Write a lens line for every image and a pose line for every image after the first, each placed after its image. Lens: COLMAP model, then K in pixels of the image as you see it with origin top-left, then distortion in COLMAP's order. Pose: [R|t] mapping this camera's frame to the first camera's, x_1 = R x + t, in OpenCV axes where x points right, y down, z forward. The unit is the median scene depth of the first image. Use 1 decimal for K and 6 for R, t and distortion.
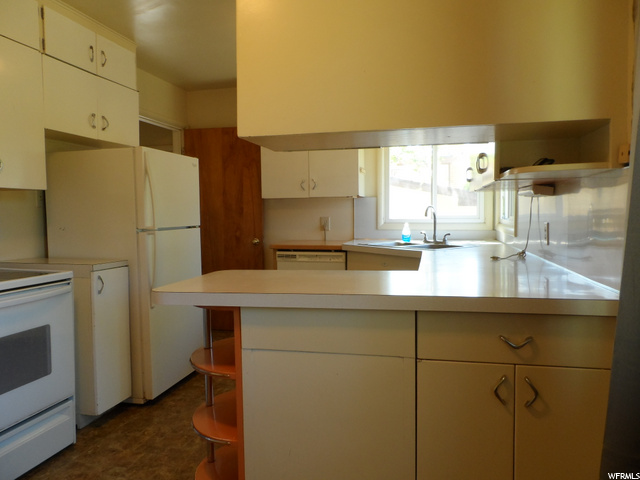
lens RADIAL K [[482.6, 0, 318.6], [0, 482.6, 241.5], [0, 0, 1]] dist [0.000108, -0.003352]
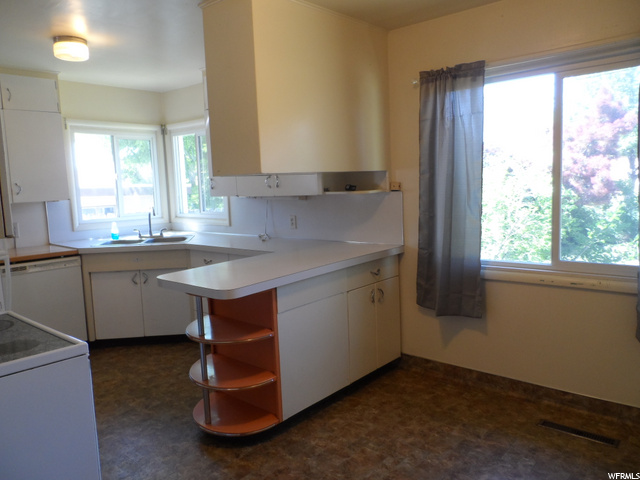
lens RADIAL K [[482.6, 0, 317.2], [0, 482.6, 237.9], [0, 0, 1]] dist [0.000108, -0.003352]
pose [[0.455625, -0.108575, 0.883526, -0.606707], [0.080706, 0.993484, 0.080469, -0.056487], [-0.886506, 0.034642, 0.461419, 0.070573]]
